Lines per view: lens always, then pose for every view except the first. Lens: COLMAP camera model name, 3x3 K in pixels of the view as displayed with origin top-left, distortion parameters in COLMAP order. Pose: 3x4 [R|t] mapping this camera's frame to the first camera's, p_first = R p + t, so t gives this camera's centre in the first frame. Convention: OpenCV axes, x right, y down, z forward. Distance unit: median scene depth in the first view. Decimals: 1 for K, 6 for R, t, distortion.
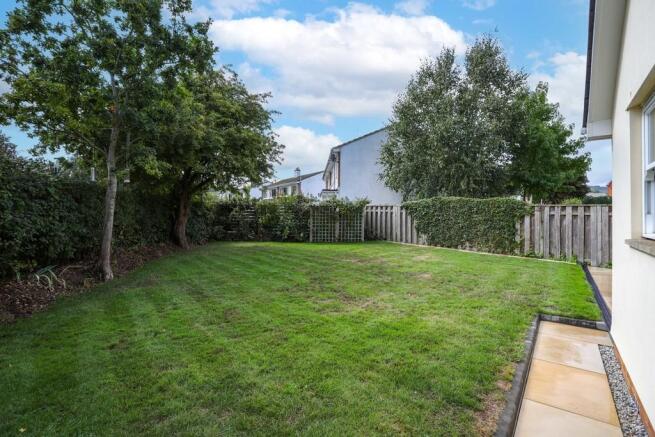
lens RADIAL K [[323.9, 0, 327.5], [0, 323.9, 218.5], [0, 0, 1]] dist [-0.002555, -0.000154]
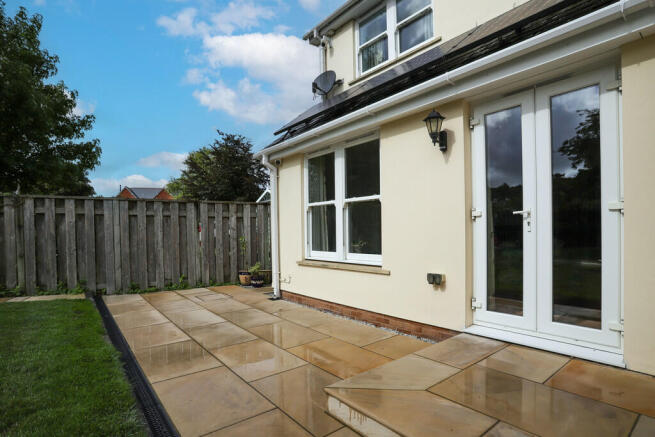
lens RADIAL K [[325.1, 0, 328.3], [0, 325.1, 232.1], [0, 0, 1]] dist [-0.025597, 0.000344]
pose [[0.262053, -0.014818, 0.964940, 0.297206], [0.022355, 0.999707, 0.009281, 0.025852], [-0.964795, 0.019140, 0.262308, 0.380633]]
